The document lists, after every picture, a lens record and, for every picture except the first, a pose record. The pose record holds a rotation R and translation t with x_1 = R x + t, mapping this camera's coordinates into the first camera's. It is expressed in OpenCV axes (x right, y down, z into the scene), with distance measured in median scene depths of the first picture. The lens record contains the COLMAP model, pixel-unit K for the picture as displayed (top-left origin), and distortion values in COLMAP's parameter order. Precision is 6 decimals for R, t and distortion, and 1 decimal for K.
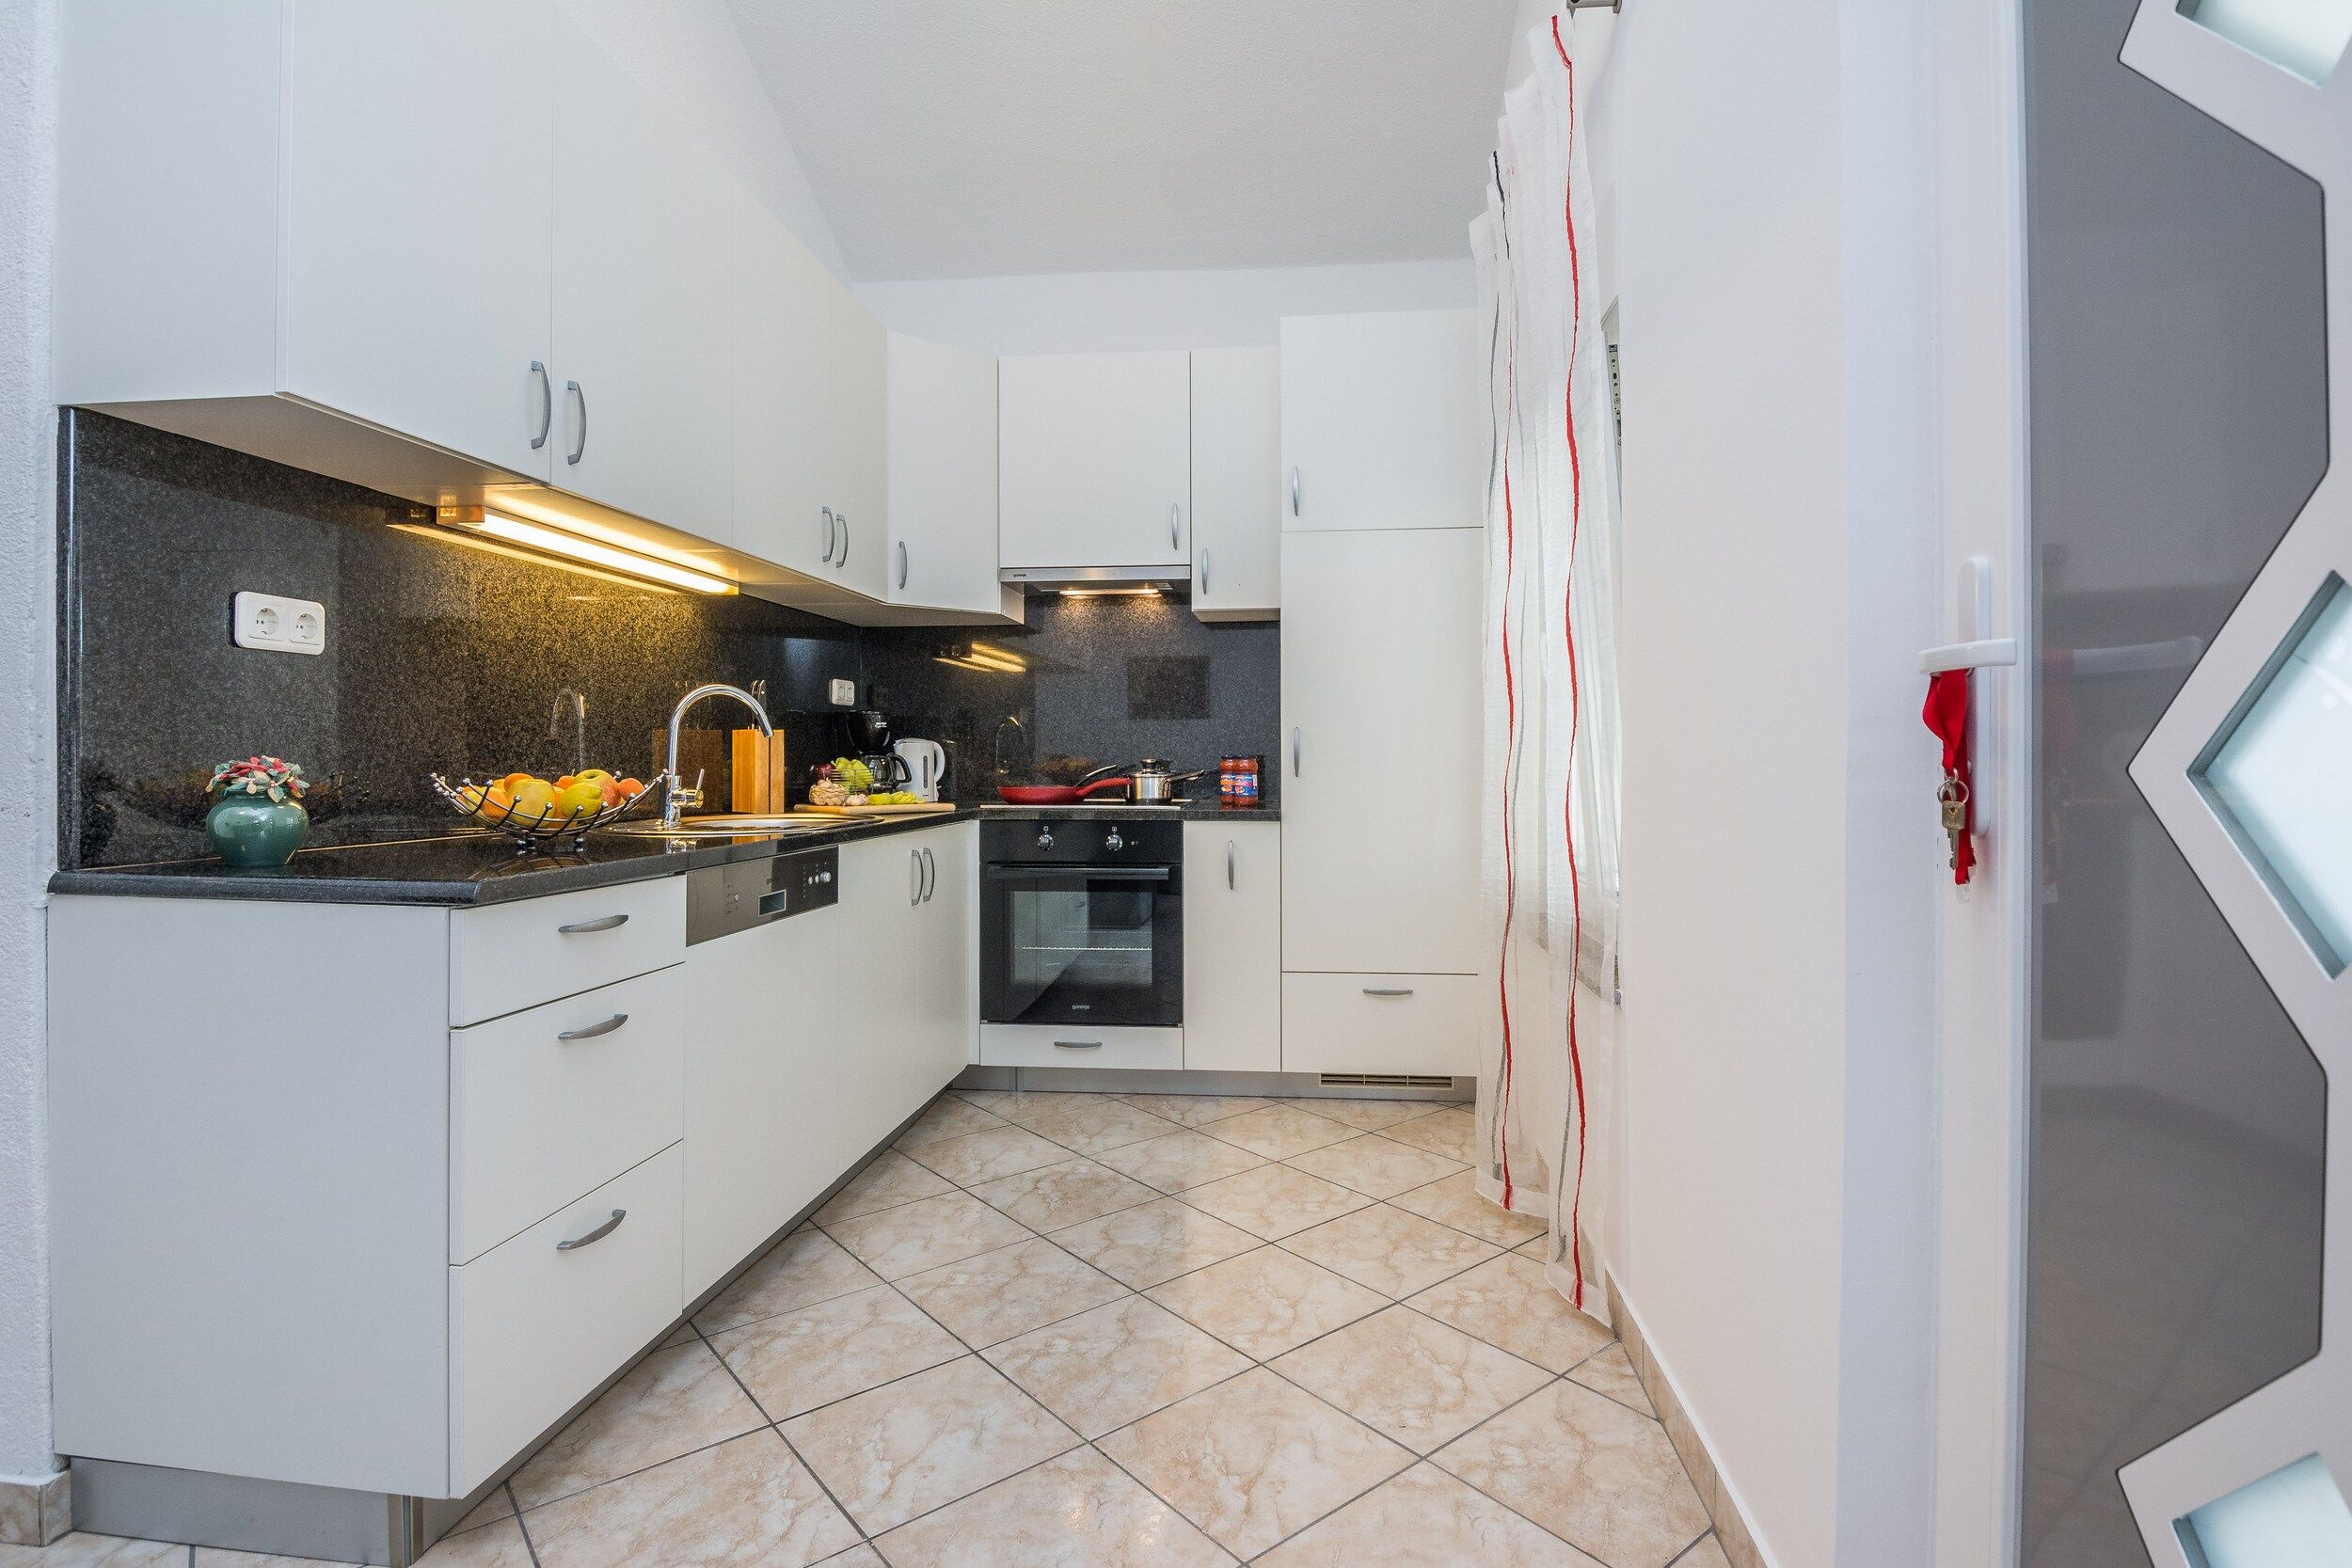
lens RADIAL K [[1146.0, 0, 1173.0], [0, 1146.0, 768.3], [0, 0, 1]] dist [-0.000717, -0.013436]
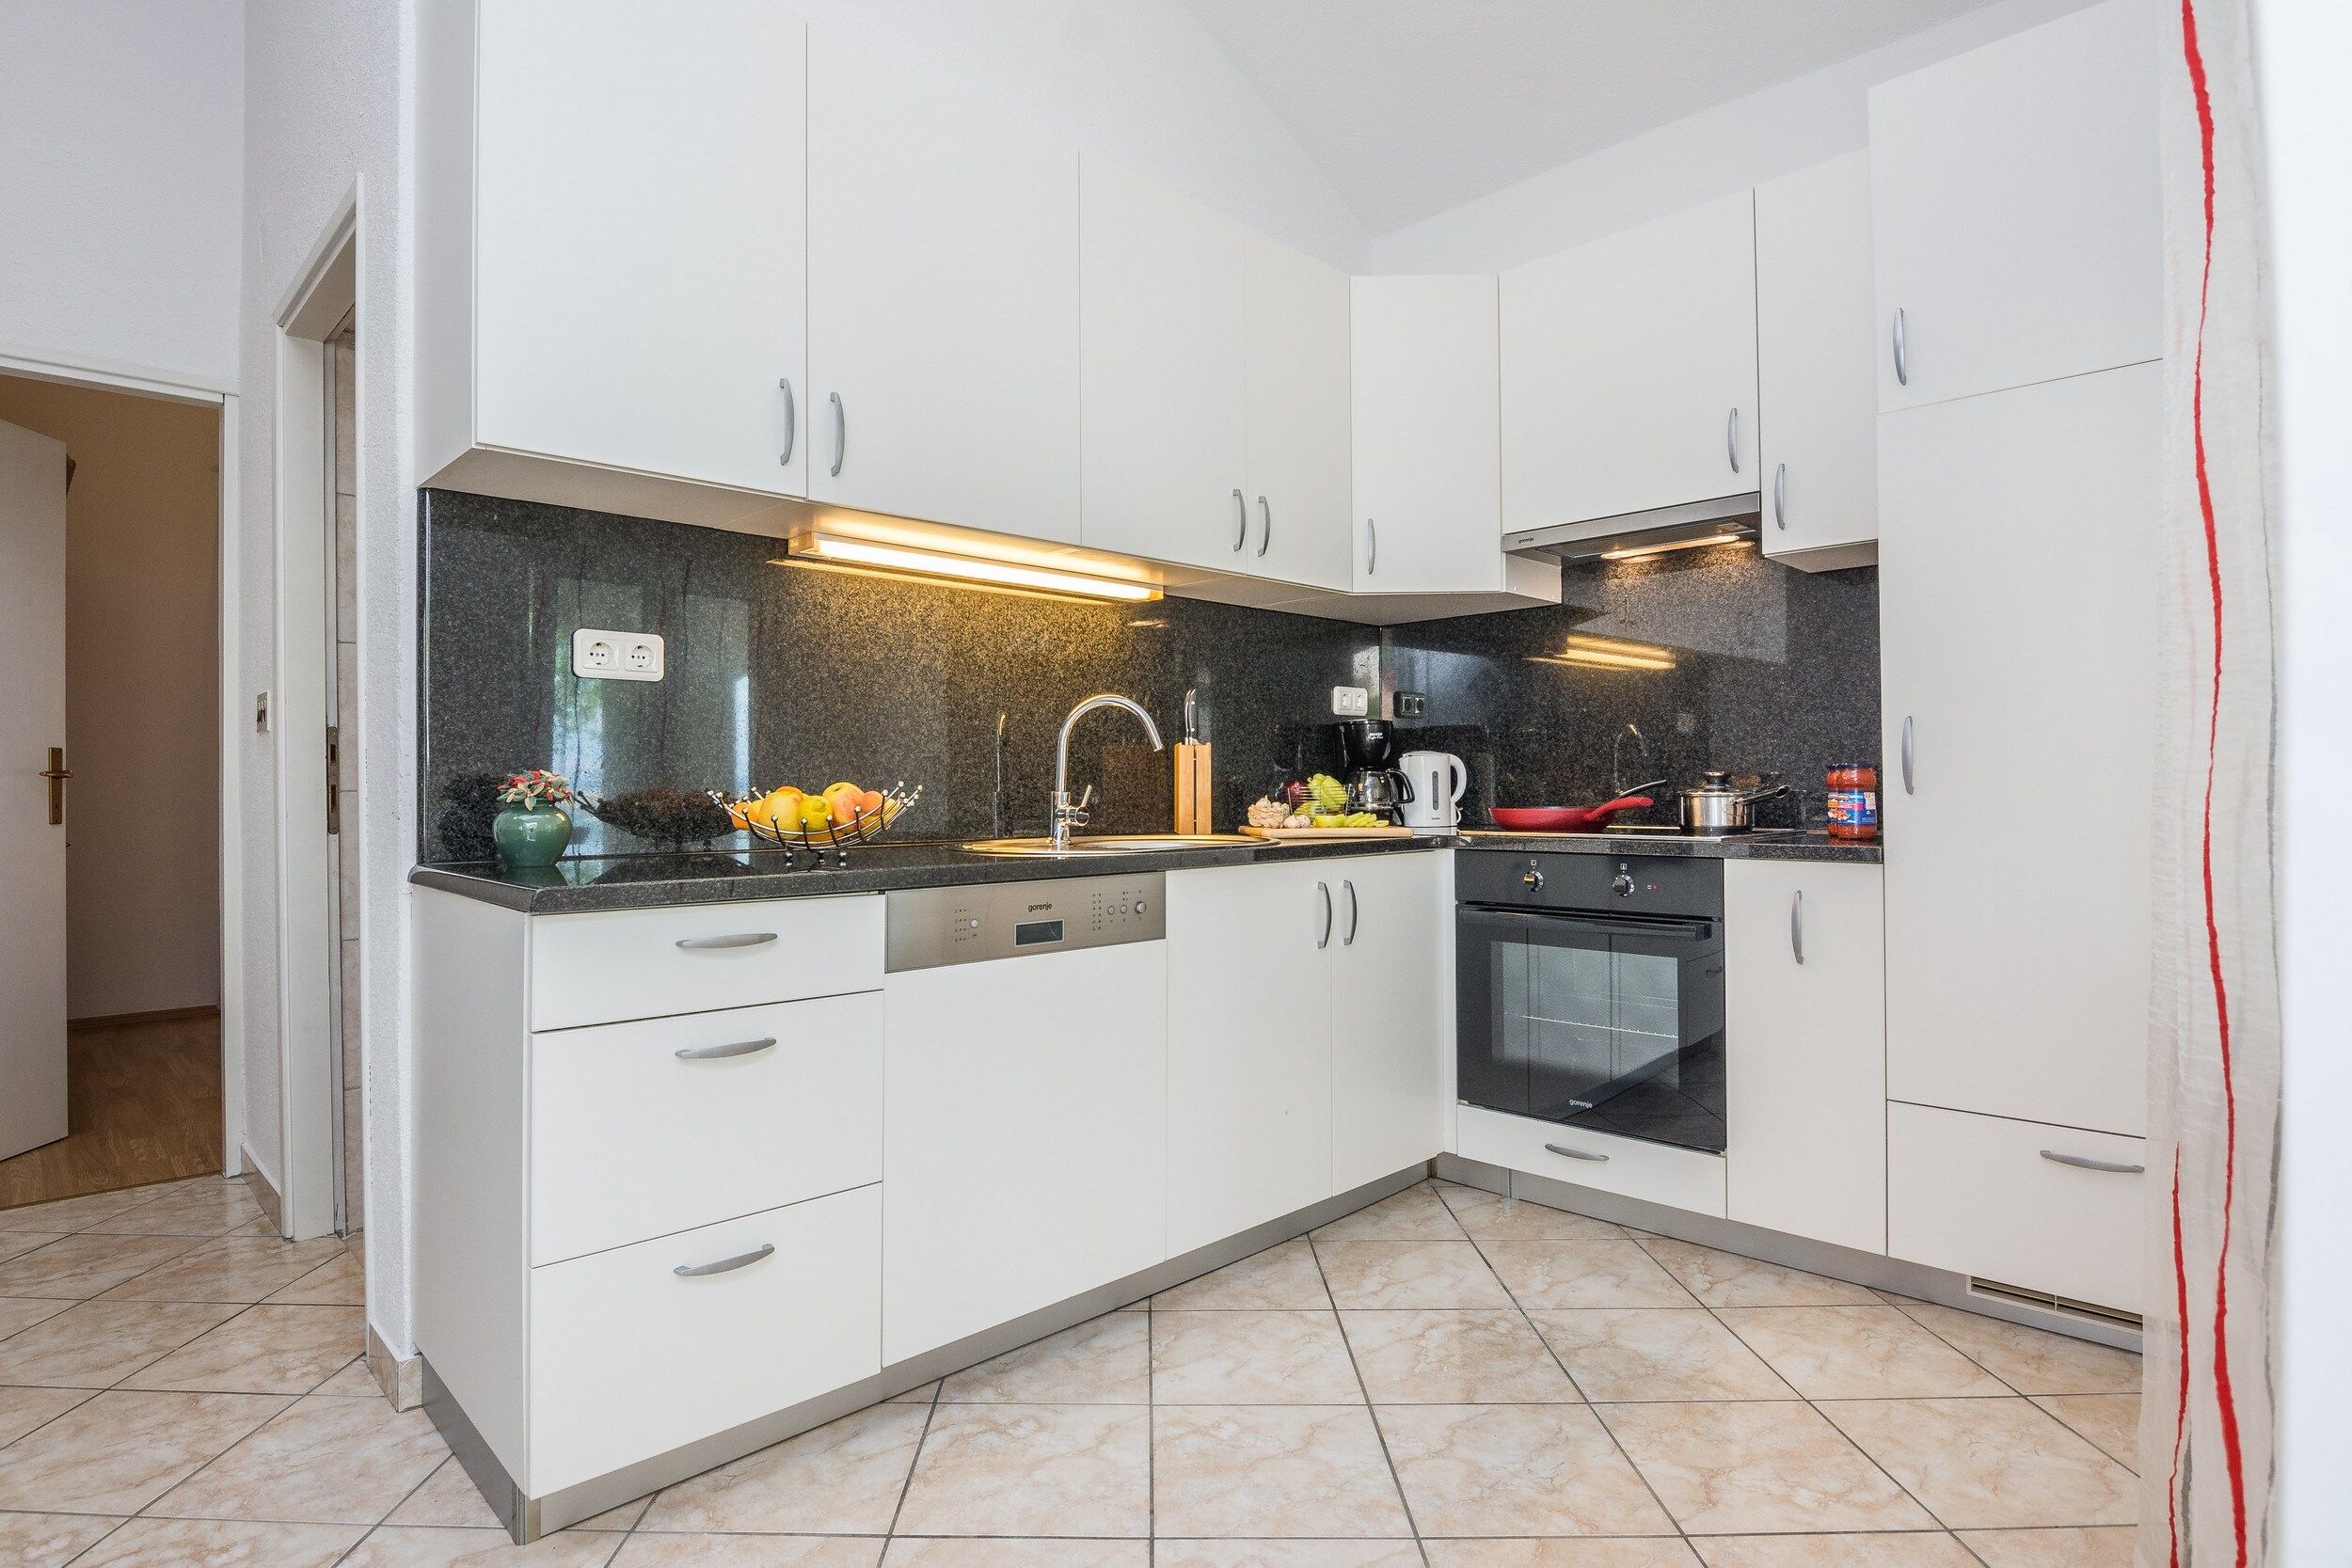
lens RADIAL K [[1180.1, 0, 1127.0], [0, 1180.1, 779.6], [0, 0, 1]] dist [-0.002571, -0.015061]
pose [[0.767619, -0.009317, -0.640838, 0.212436], [0.001318, 0.999915, -0.012959, 0.007807], [0.640905, 0.009103, 0.767566, 0.249416]]
